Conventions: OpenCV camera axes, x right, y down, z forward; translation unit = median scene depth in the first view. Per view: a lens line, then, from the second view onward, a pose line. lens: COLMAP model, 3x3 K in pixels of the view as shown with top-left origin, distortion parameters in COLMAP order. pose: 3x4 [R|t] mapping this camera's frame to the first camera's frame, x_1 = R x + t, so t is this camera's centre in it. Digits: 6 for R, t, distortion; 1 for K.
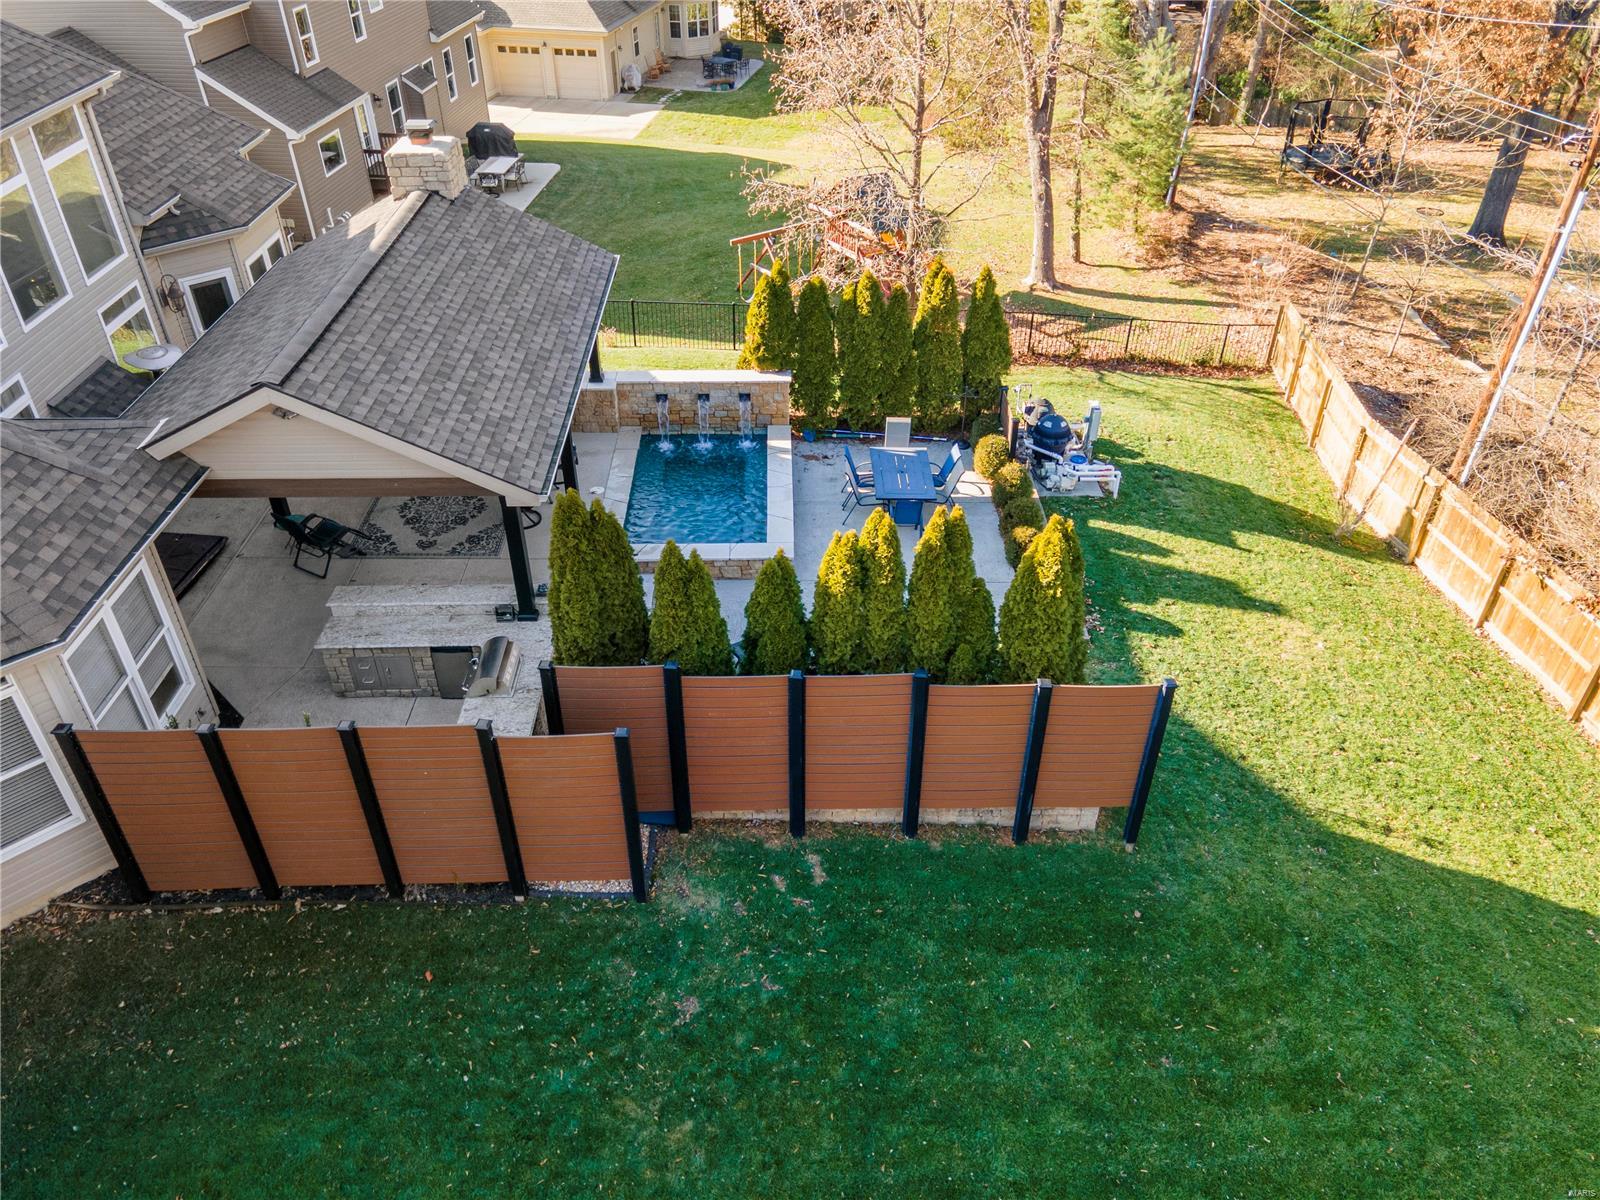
lens RADIAL K [[1167.9, 0, 800.0], [0, 1167.9, 600.0], [0, 0, 1]] dist [0.039751, 0.005319]
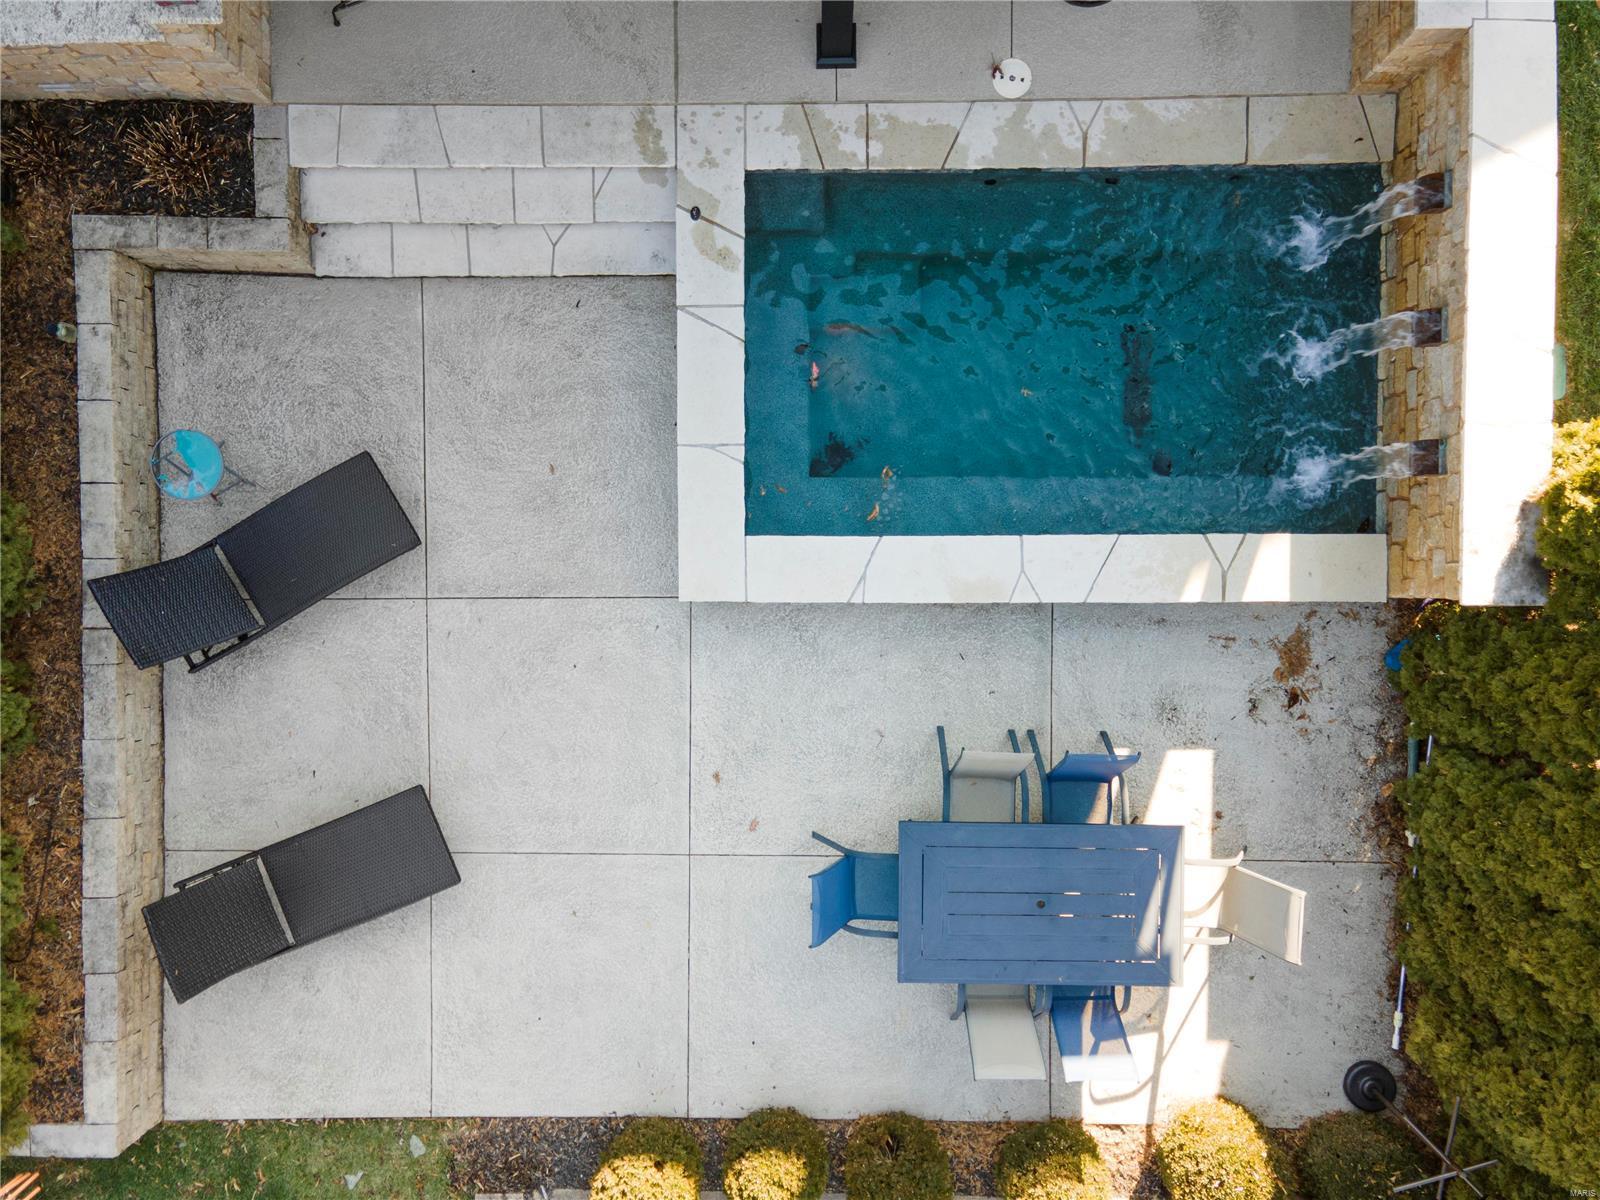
lens RADIAL K [[1167.9, 0, 800.0], [0, 1167.9, 600.0], [0, 0, 1]] dist [0.039751, 0.005319]
pose [[-0.014801, 0.999730, 0.017926, -0.011893], [-0.571433, -0.023169, 0.820321, -0.349986], [0.820515, 0.001898, 0.571622, 0.697752]]
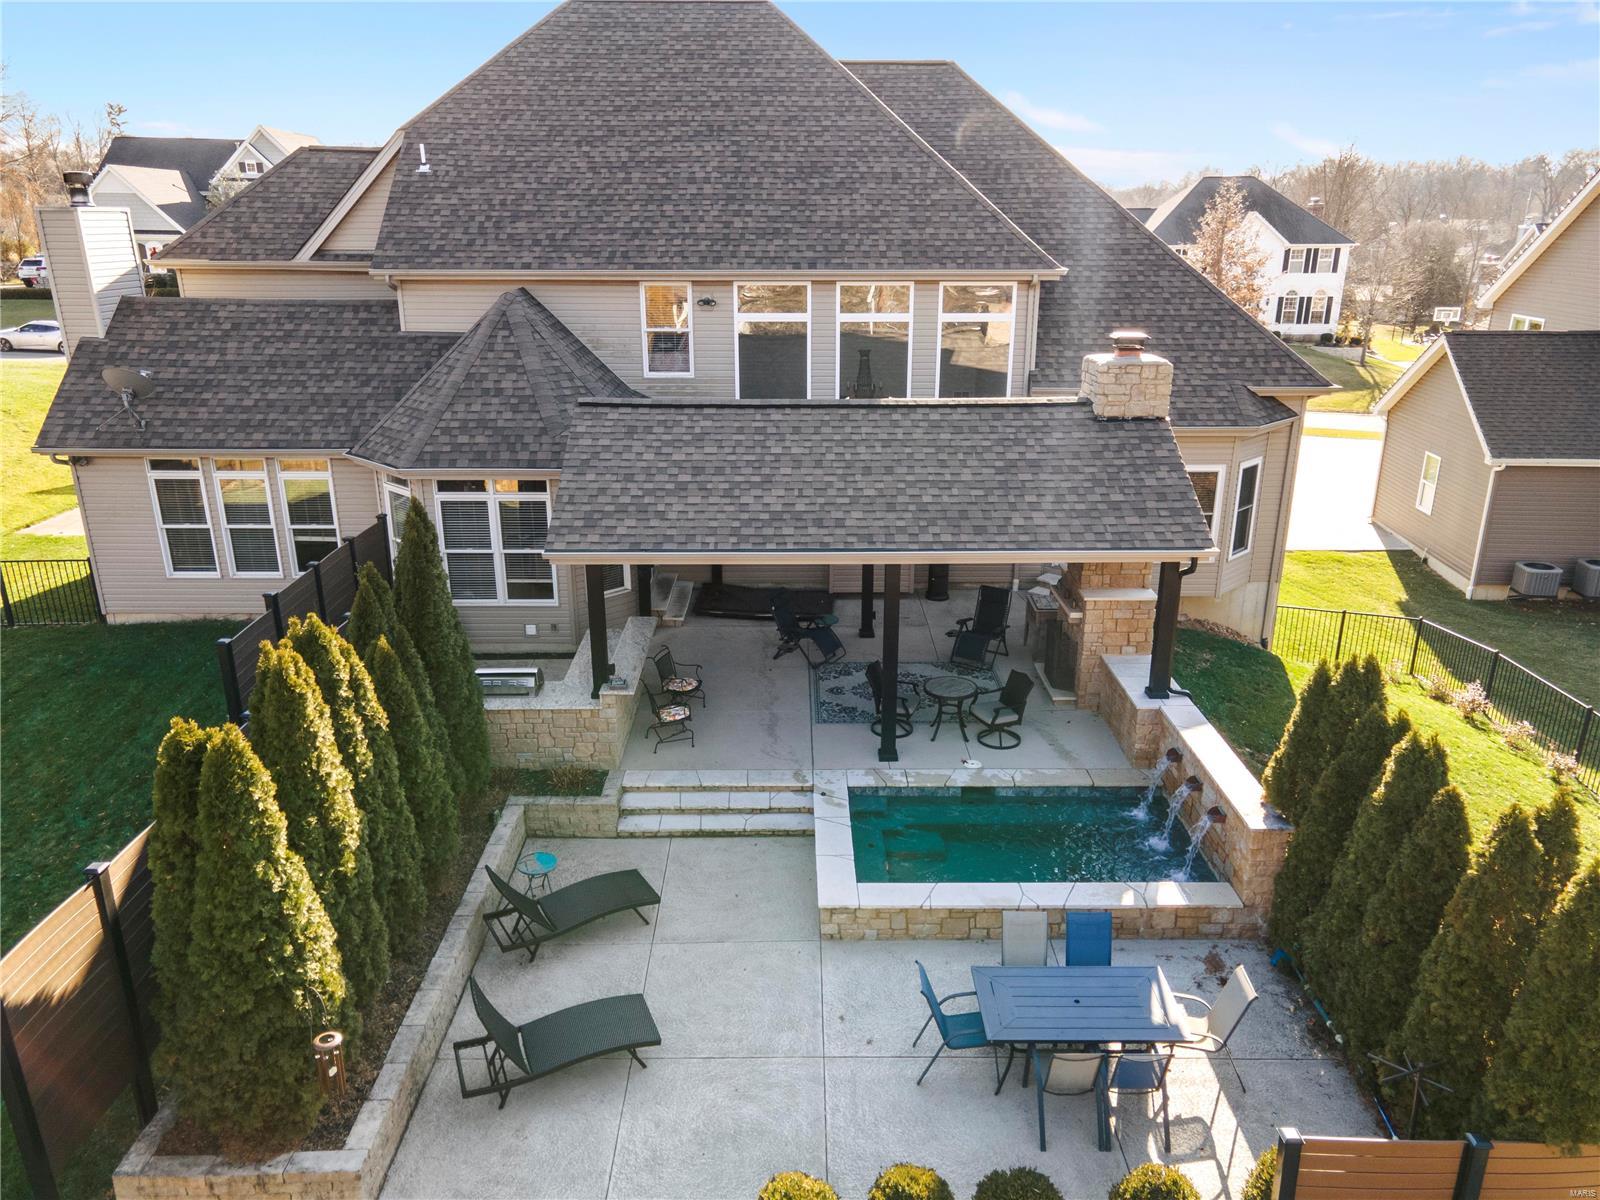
lens RADIAL K [[1167.9, 0, 800.0], [0, 1167.9, 600.0], [0, 0, 1]] dist [0.039751, 0.005319]
pose [[-0.009114, 0.316738, -0.948469, 0.513217], [-0.581543, 0.769931, 0.262704, -0.302772], [0.813464, 0.553970, 0.177180, 0.674270]]
